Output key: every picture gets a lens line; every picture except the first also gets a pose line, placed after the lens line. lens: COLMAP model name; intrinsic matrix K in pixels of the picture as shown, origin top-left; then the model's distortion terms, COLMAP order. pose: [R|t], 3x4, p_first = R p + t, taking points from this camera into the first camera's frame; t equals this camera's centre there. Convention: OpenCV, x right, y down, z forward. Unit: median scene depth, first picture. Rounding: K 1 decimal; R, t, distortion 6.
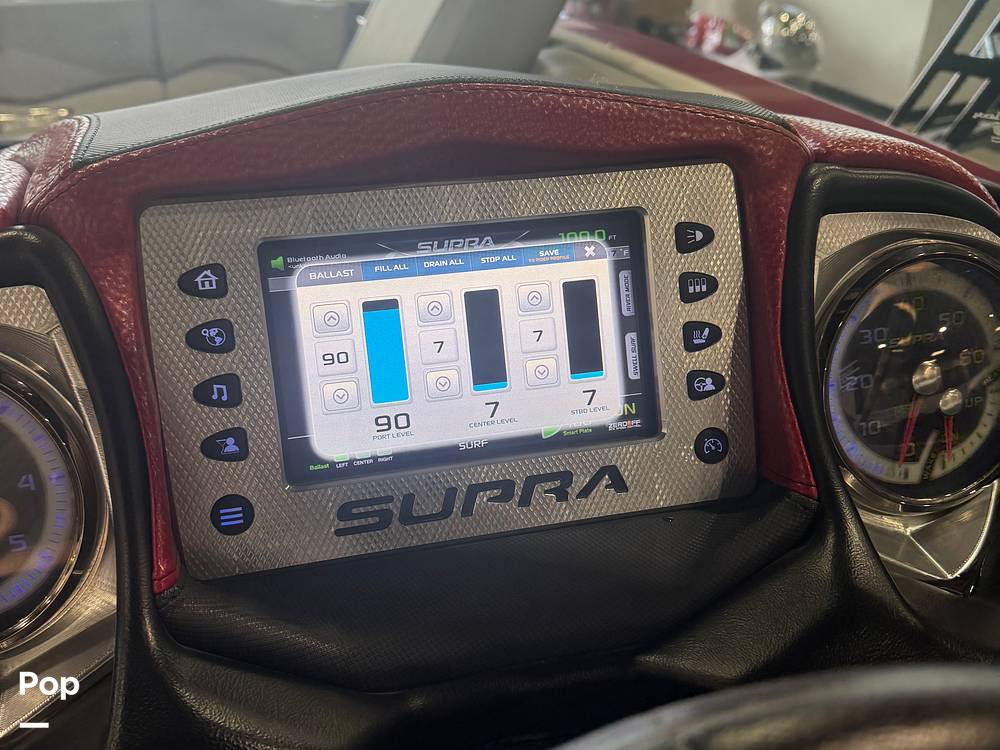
lens RADIAL K [[929.2, 0, 485.8], [0, 929.2, 374.5], [0, 0, 1]] dist [0.181175, -0.420120]
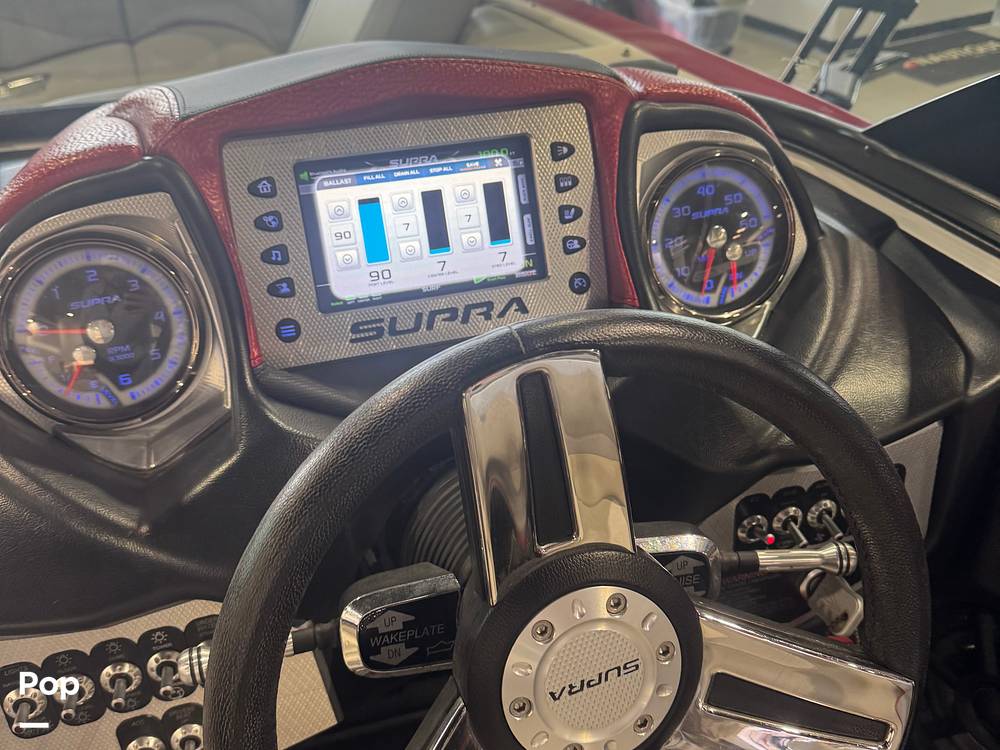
lens RADIAL K [[929.2, 0, 485.8], [0, 929.2, 374.5], [0, 0, 1]] dist [0.181175, -0.420120]
pose [[0.997845, -0.050187, 0.042271, 0.004784], [0.047758, 0.997252, 0.056628, 0.138893], [-0.044997, -0.054487, 0.997500, -0.620504]]
